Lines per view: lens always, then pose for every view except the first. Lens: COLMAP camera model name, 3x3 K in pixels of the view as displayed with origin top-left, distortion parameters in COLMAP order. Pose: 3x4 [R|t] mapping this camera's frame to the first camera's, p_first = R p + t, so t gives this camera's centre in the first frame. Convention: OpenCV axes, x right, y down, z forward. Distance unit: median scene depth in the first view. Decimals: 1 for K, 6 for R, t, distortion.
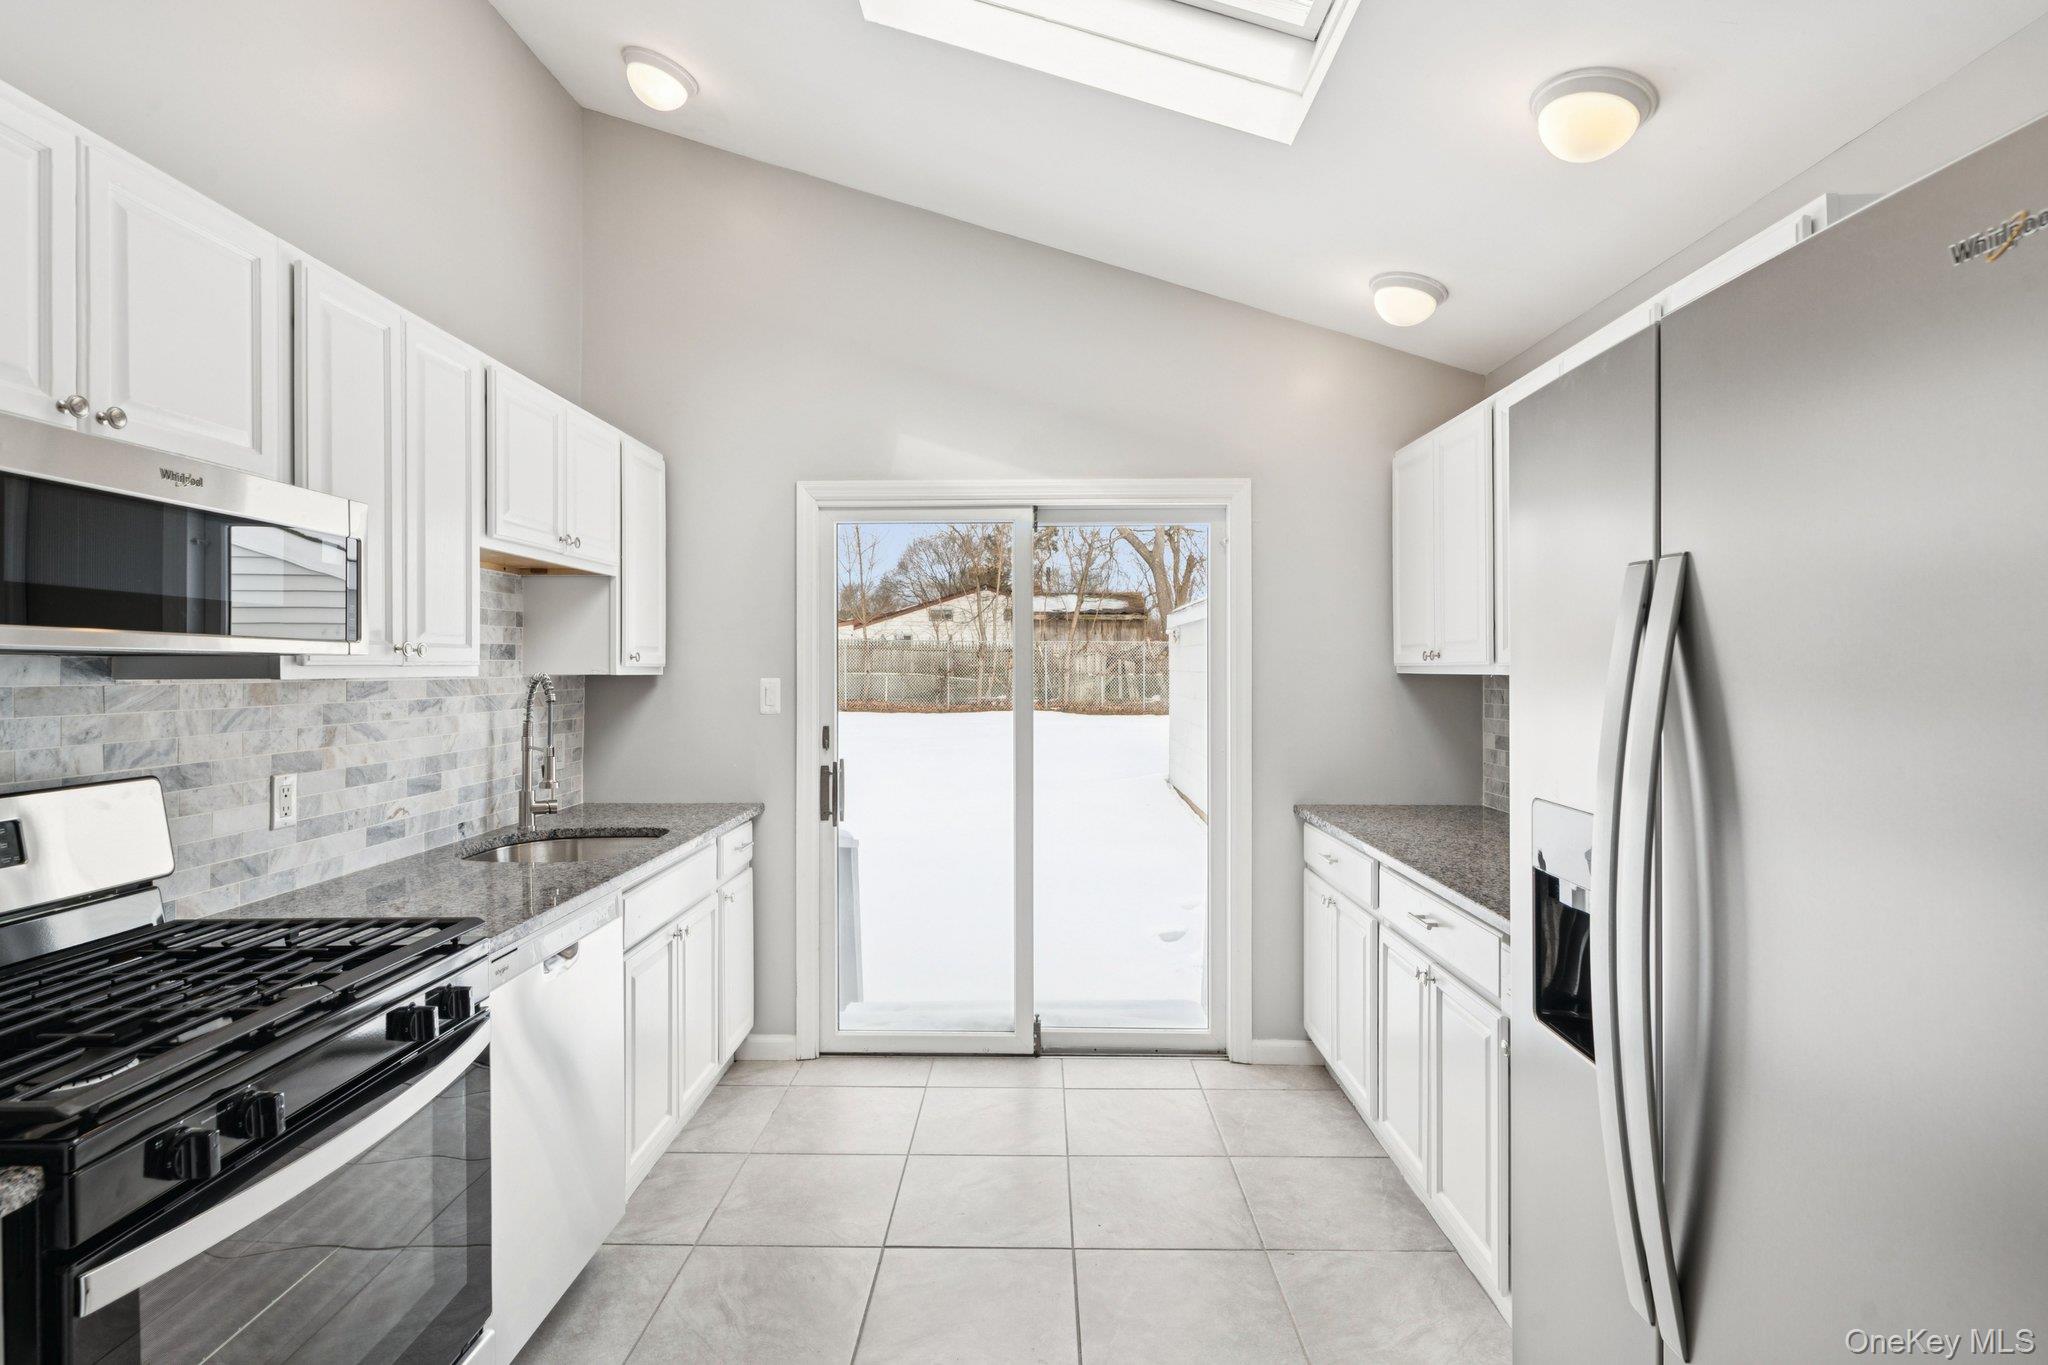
lens RADIAL K [[989.9, 0, 1026.2], [0, 989.9, 666.0], [0, 0, 1]] dist [-0.000125, -0.000779]
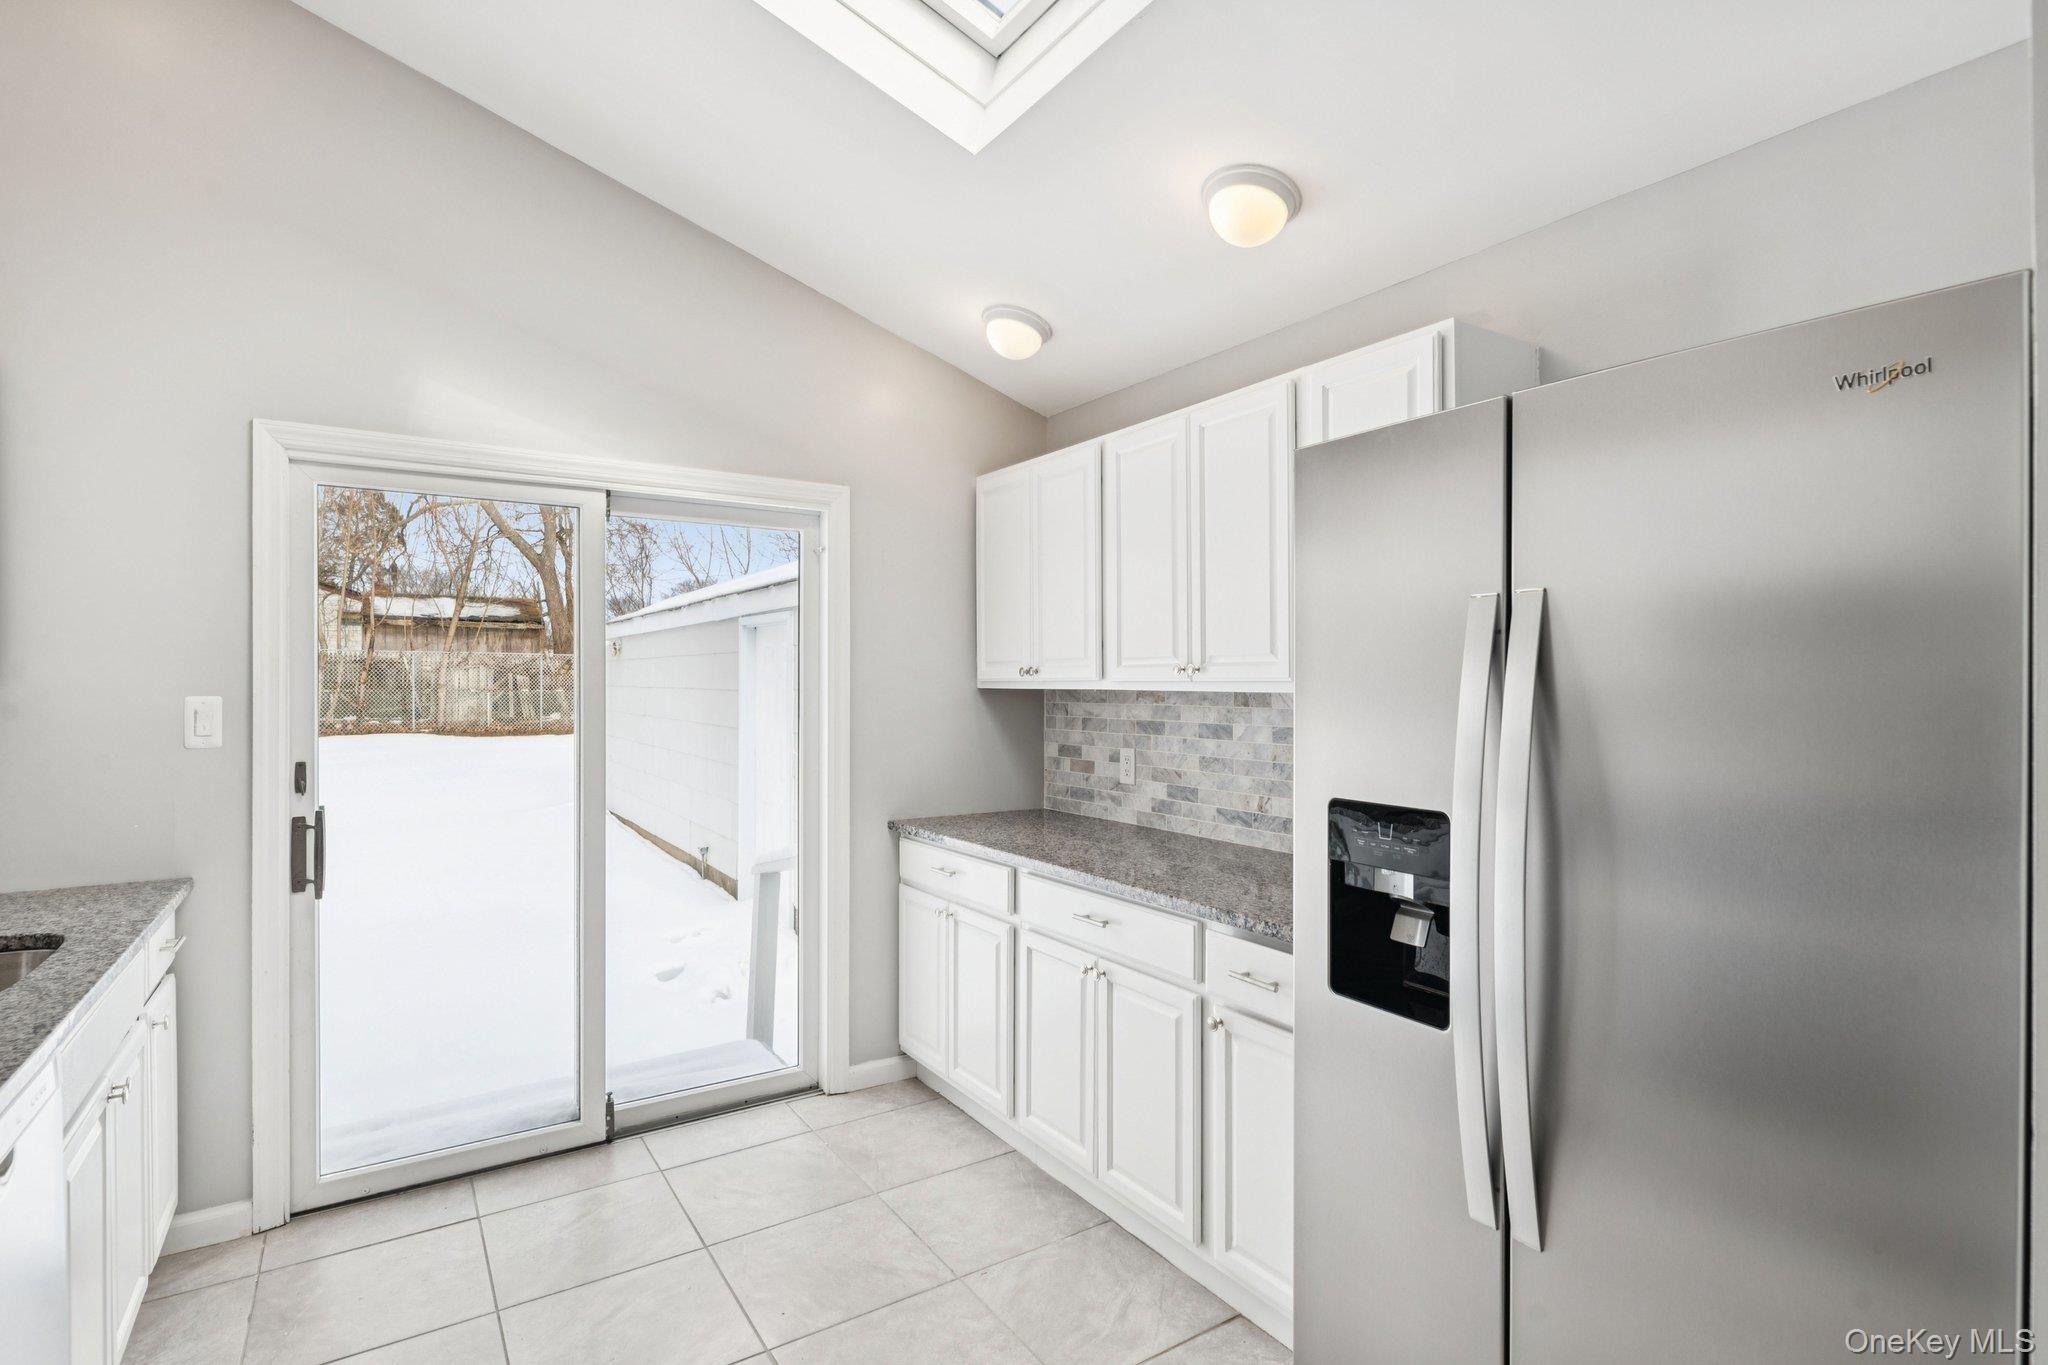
lens RADIAL K [[982.8, 0, 1024.0], [0, 982.8, 682.5], [0, 0, 1]] dist [-0.002101, -0.000741]
pose [[0.828370, 0.001873, 0.560179, -0.192806], [-0.002523, 0.999997, 0.000387, 0.001131], [-0.560176, -0.001733, 0.828372, 0.125335]]
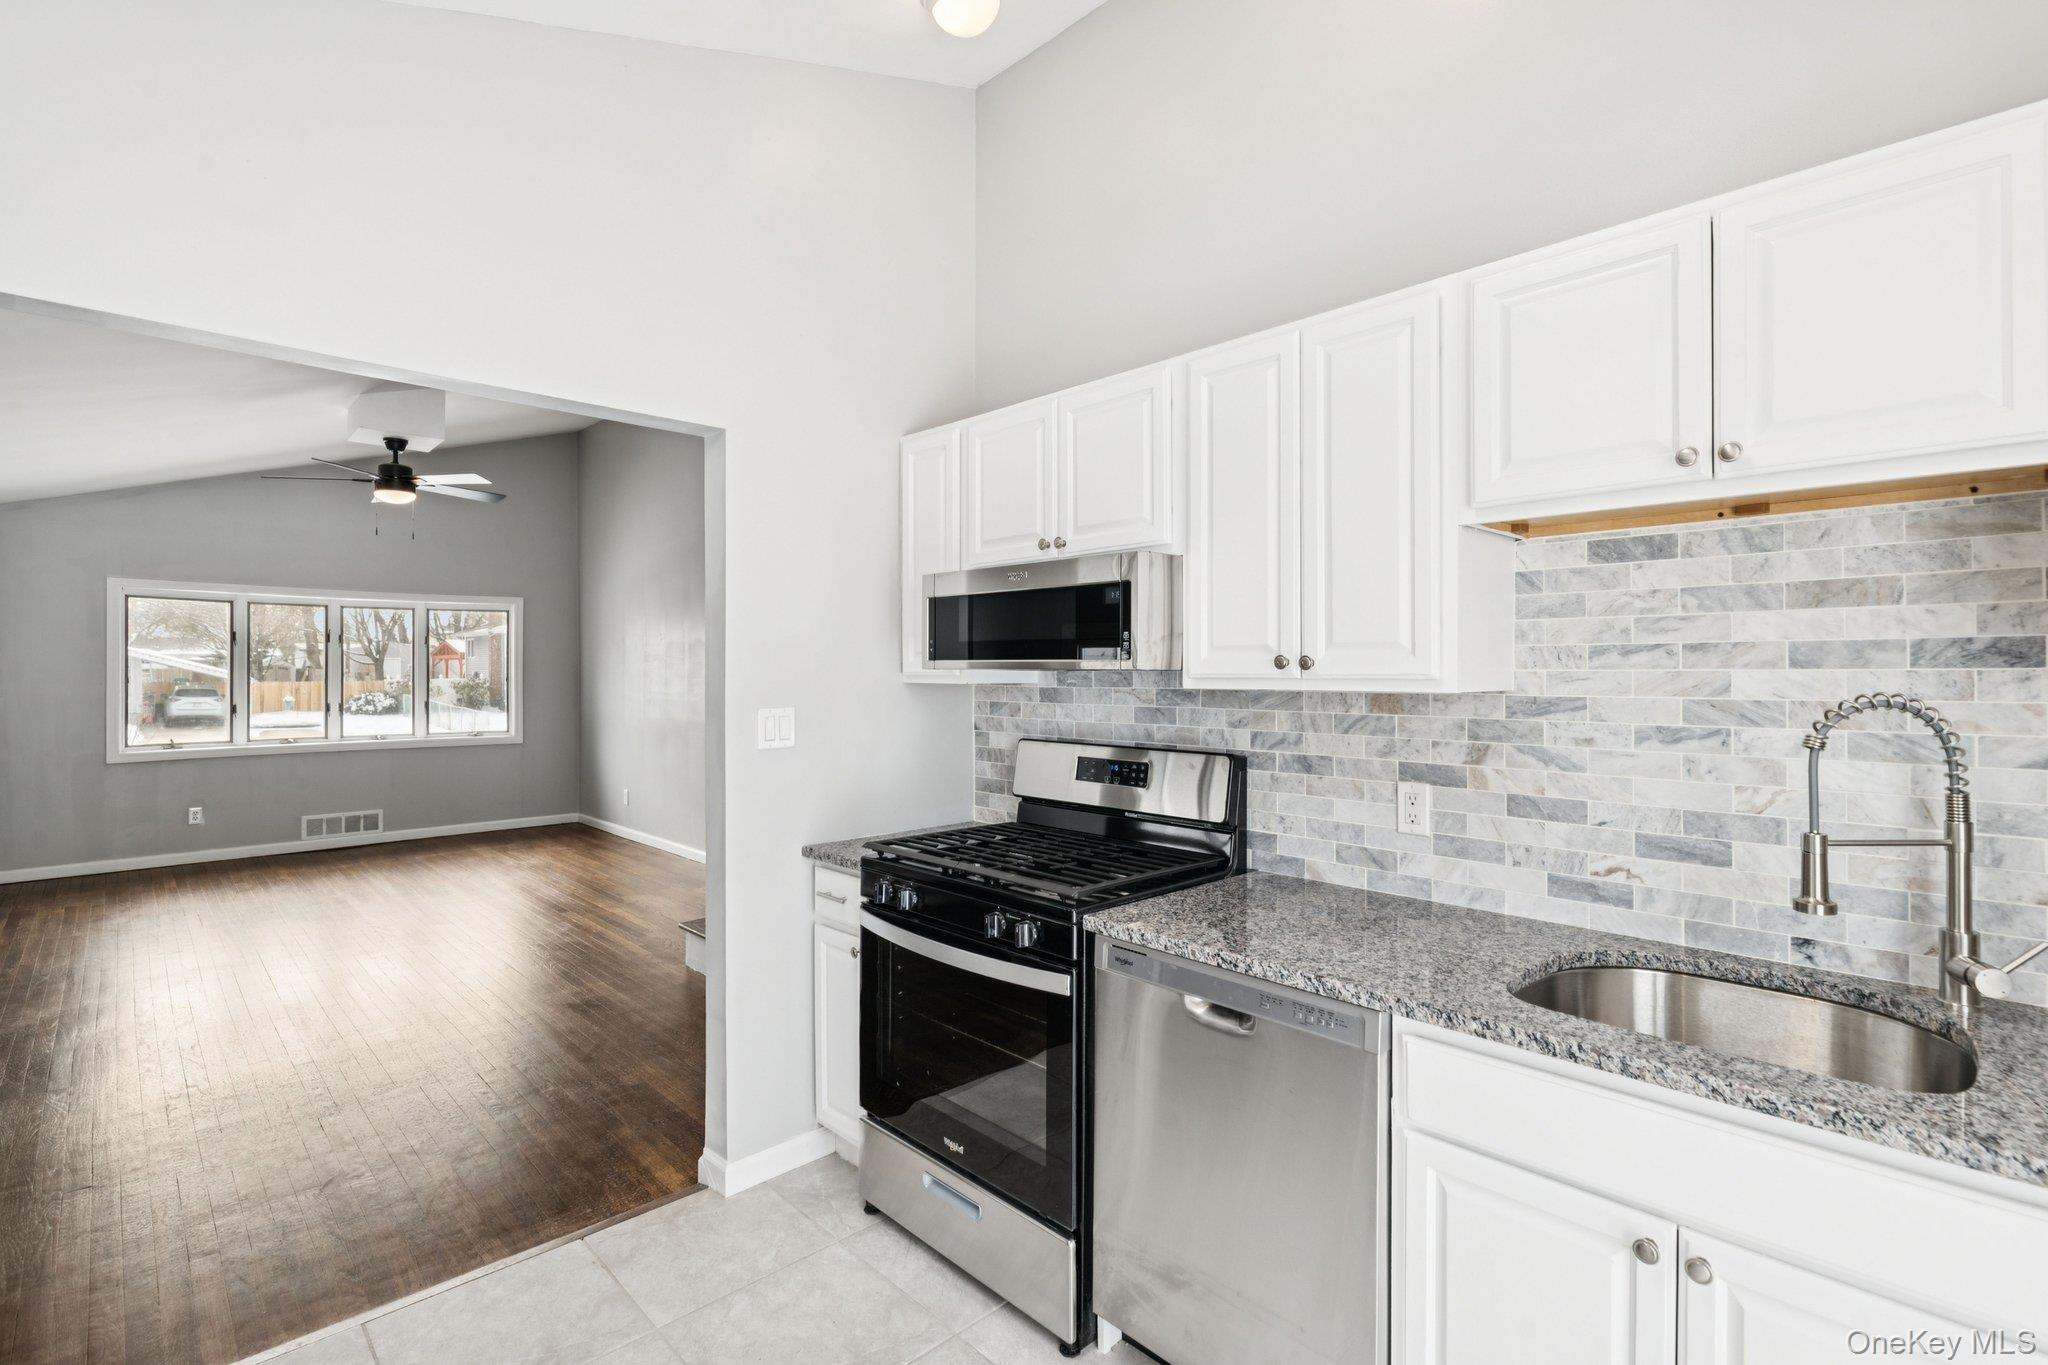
lens RADIAL K [[955.7, 0, 1025.4], [0, 955.7, 667.4], [0, 0, 1]] dist [-0.001329, -0.000611]
pose [[-0.716427, 0.000927, -0.697661, 0.160704], [0.002951, 0.999994, -0.001701, -0.006906], [0.697656, -0.003277, -0.716426, 0.981452]]
